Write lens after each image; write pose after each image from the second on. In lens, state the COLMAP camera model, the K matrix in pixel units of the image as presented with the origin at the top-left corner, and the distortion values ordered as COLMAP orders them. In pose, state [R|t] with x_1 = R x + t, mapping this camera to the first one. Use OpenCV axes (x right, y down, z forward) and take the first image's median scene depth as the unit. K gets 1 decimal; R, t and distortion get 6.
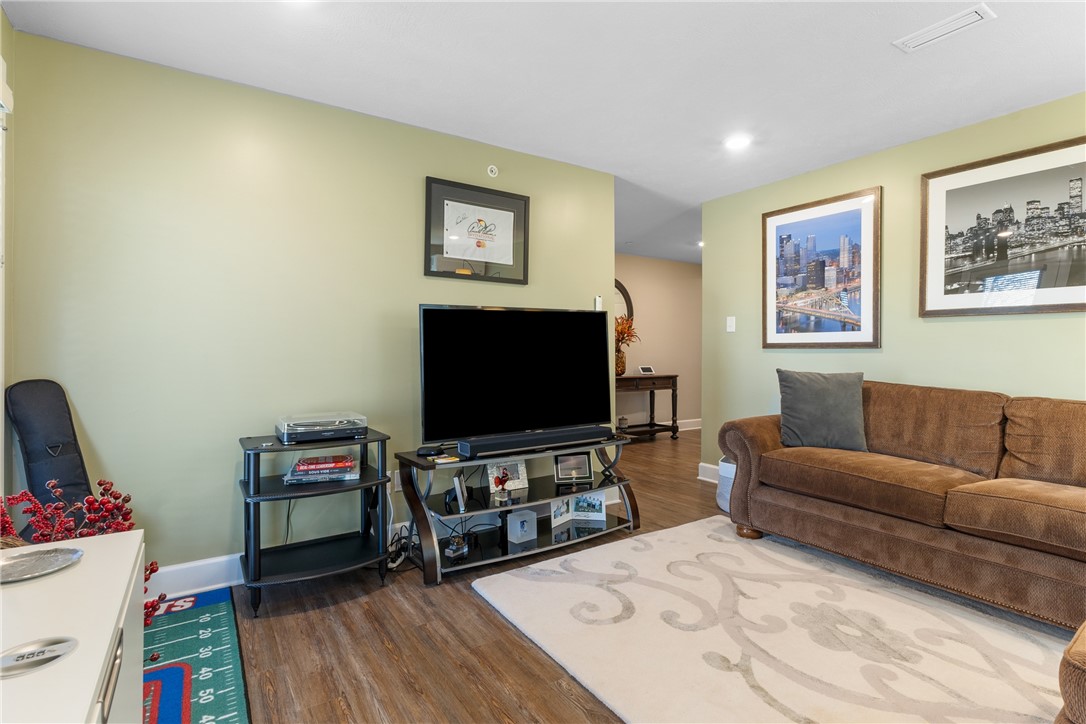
lens RADIAL K [[523.2, 0, 539.6], [0, 523.2, 362.6], [0, 0, 1]] dist [0.002033, 0.000101]
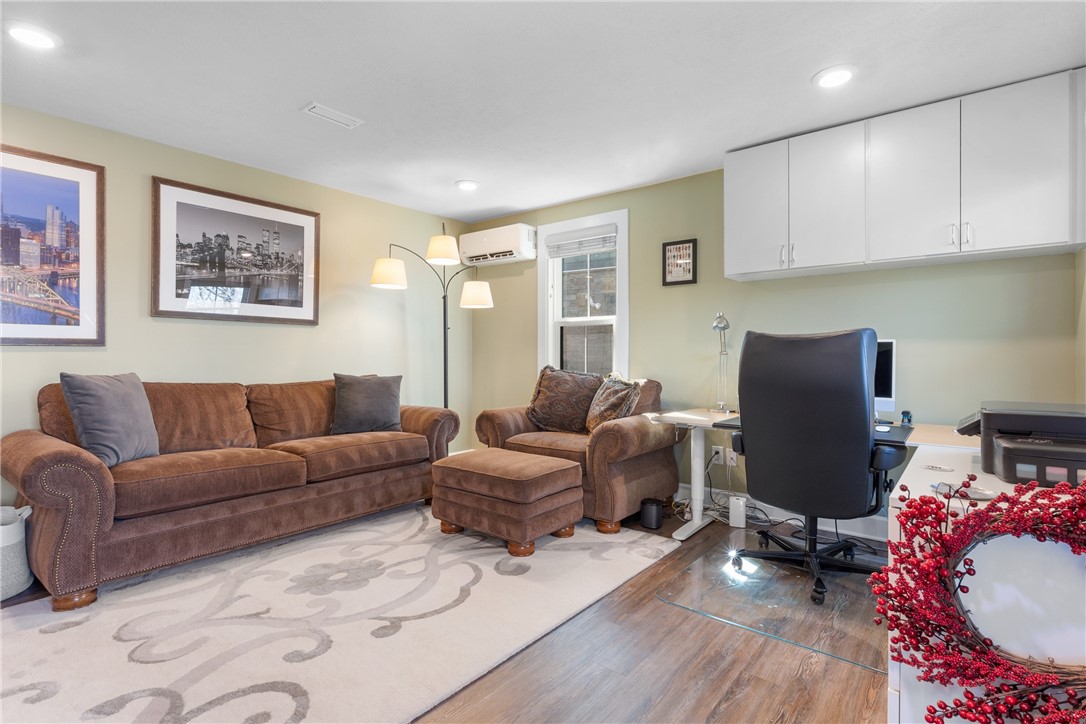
lens RADIAL K [[523.2, 0, 539.6], [0, 523.2, 362.6], [0, 0, 1]] dist [0.002033, 0.000101]
pose [[-0.299883, -0.023036, 0.953698, -0.500585], [0.015486, 0.999459, 0.029011, -0.015402], [-0.953850, 0.023468, -0.299364, 0.629744]]
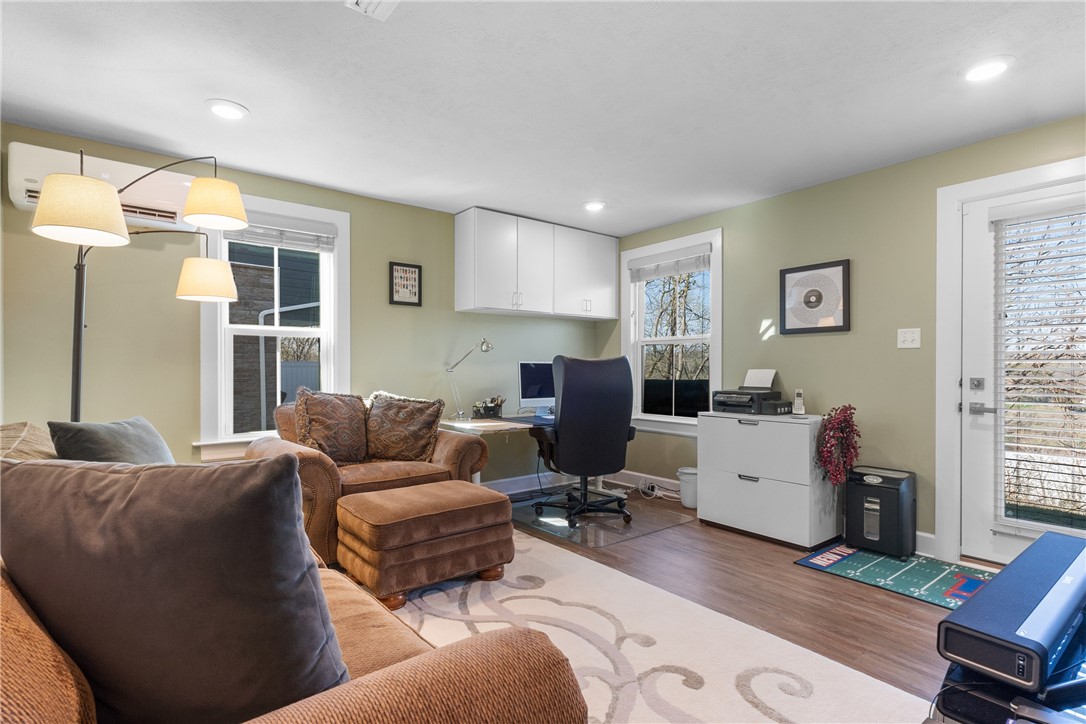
lens RADIAL K [[532.1, 0, 544.9], [0, 532.1, 372.6], [0, 0, 1]] dist [0.000727, 0.000072]
pose [[-0.996222, -0.005017, -0.086702, 0.413168], [-0.007354, 0.999618, 0.026657, -0.030075], [0.086535, 0.027194, -0.995878, 1.334148]]
